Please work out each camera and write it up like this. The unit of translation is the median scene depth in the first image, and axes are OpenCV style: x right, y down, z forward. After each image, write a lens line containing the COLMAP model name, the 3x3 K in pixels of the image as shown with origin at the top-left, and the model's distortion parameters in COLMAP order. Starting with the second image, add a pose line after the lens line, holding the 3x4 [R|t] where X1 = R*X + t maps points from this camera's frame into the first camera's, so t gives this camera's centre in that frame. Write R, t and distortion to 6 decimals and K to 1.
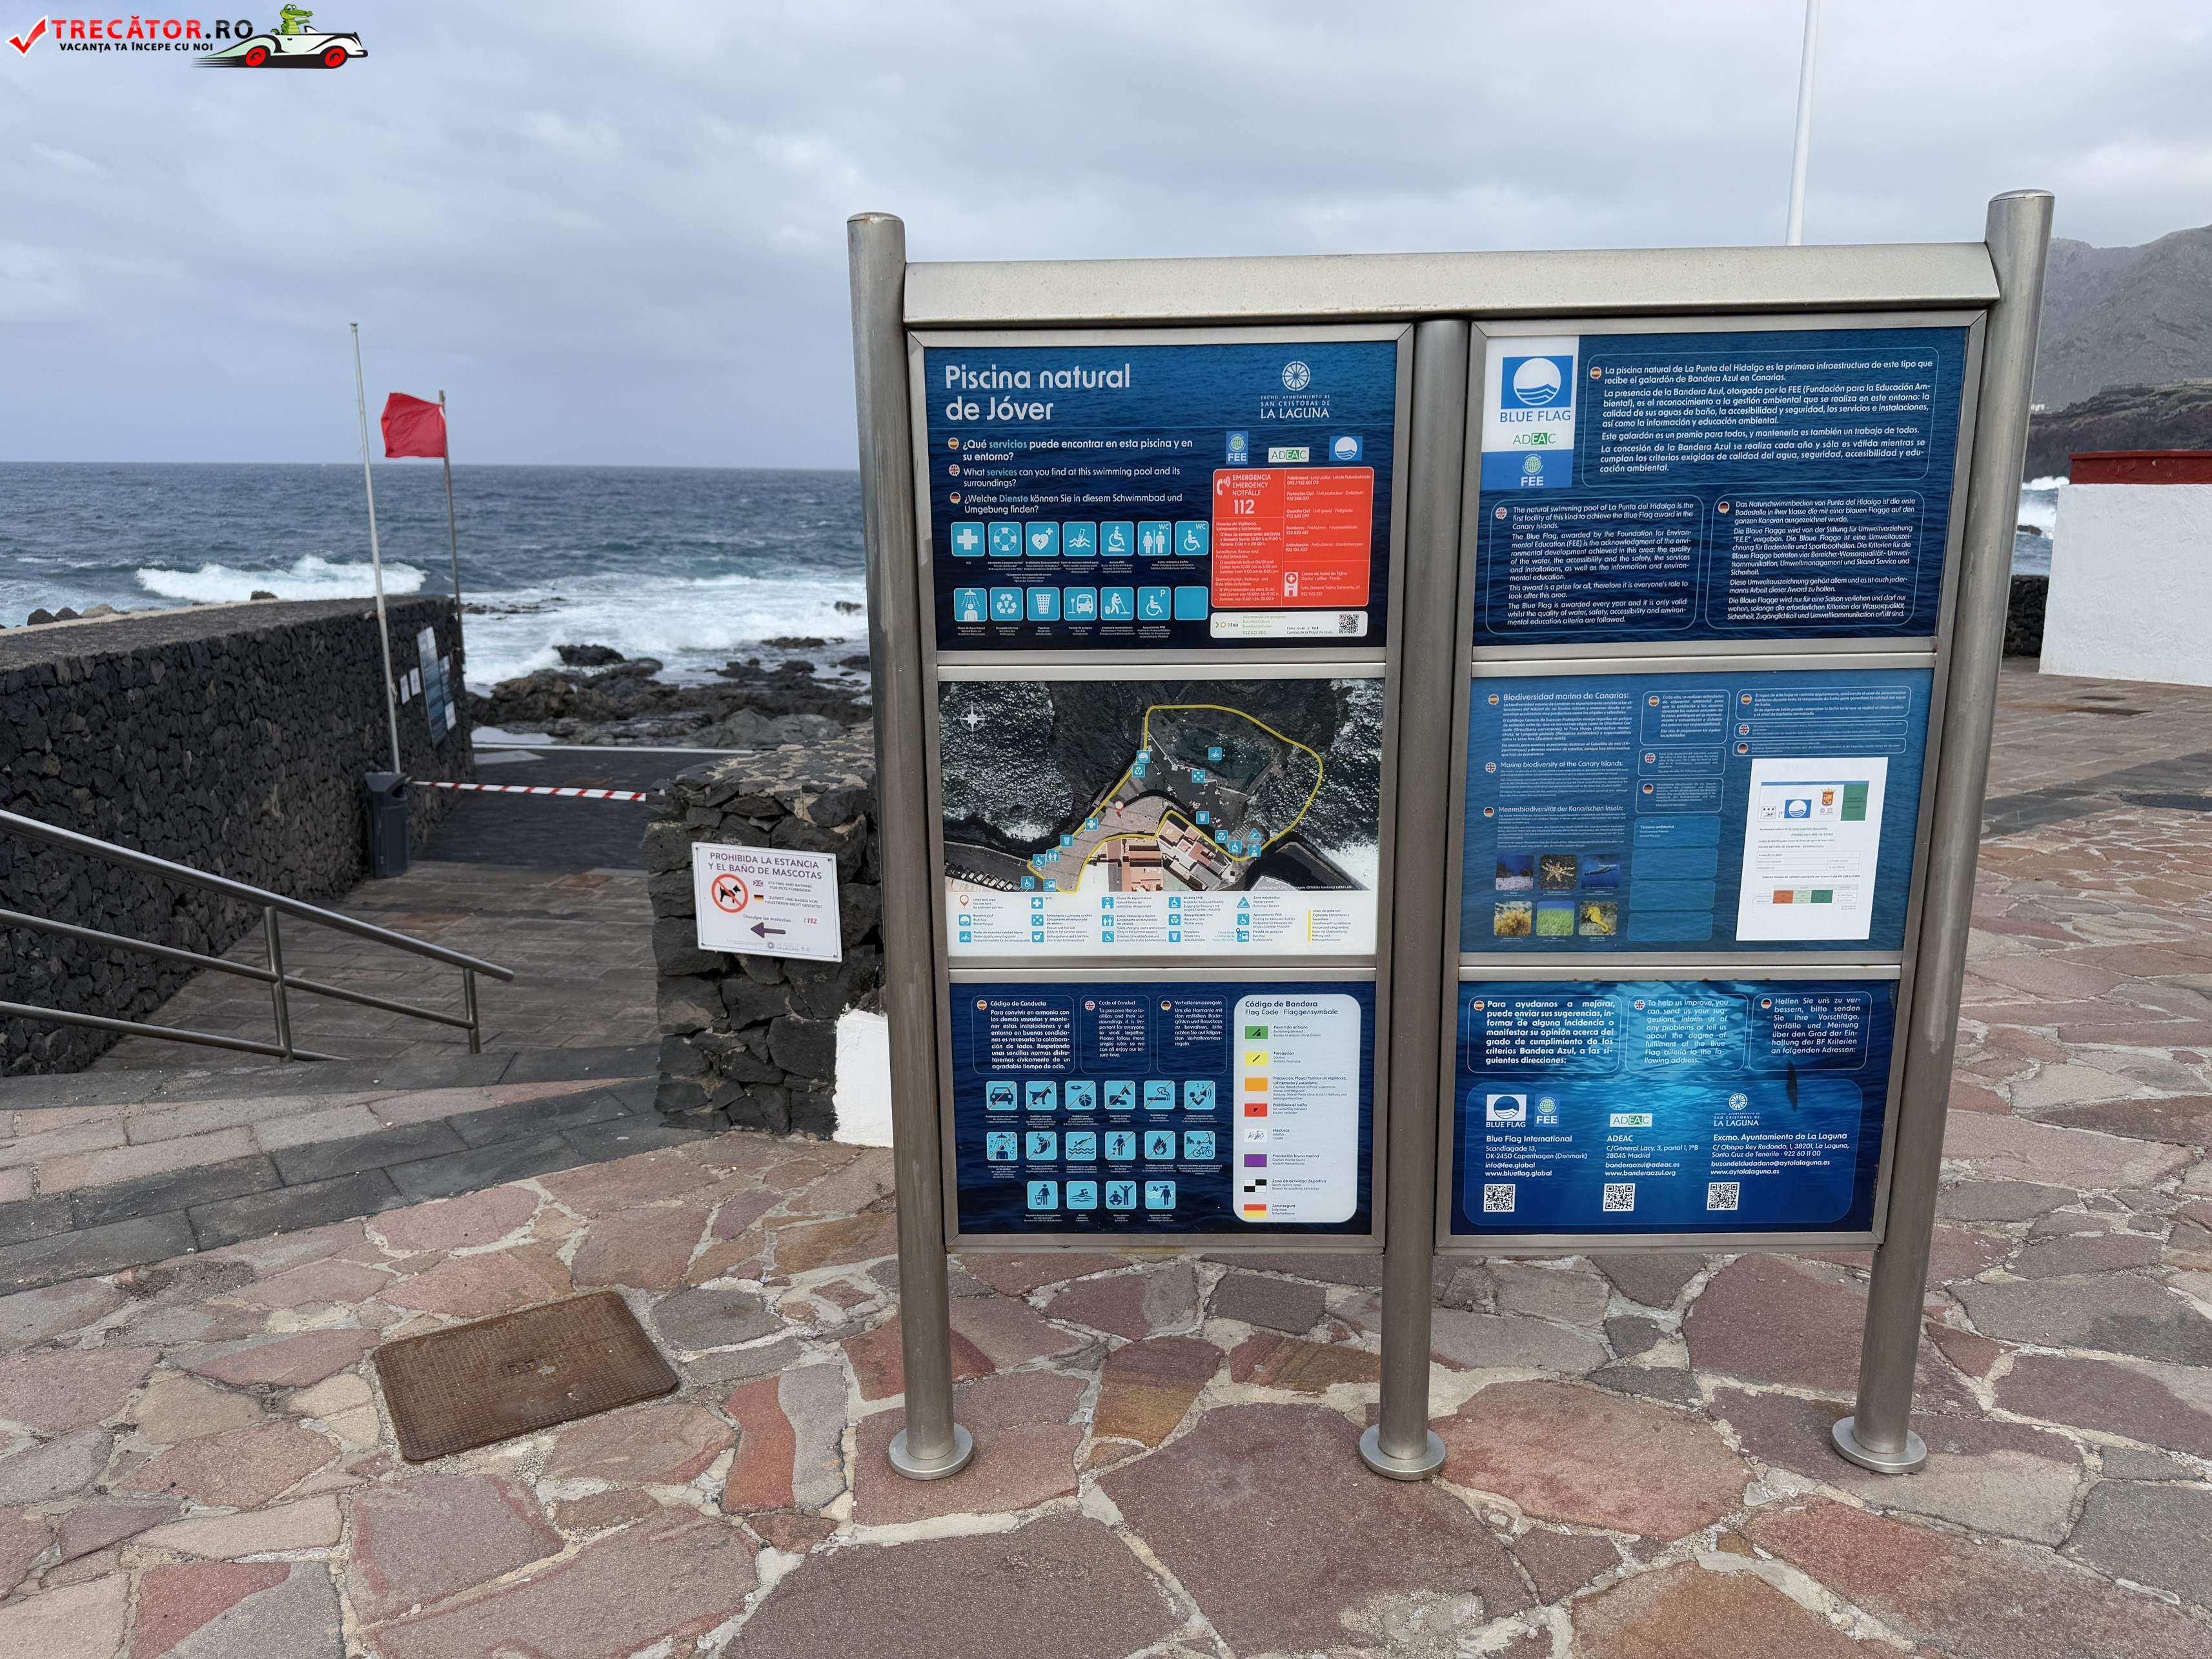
lens RADIAL K [[1608.0, 0, 1007.0], [0, 1608.0, 790.3], [0, 0, 1]] dist [0.101853, -0.148168]
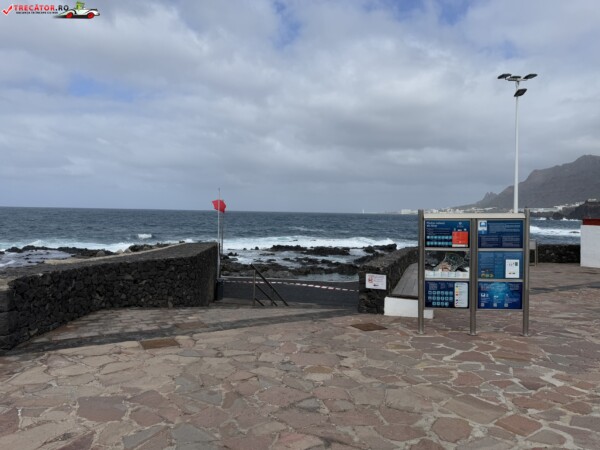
lens RADIAL K [[436.1, 0, 273.1], [0, 436.1, 214.4], [0, 0, 1]] dist [0.101853, -0.148168]
pose [[0.997413, 0.015465, -0.070201, -0.799925], [-0.028371, 0.981996, -0.186758, 0.257078], [0.066049, 0.188267, 0.979894, -1.854423]]
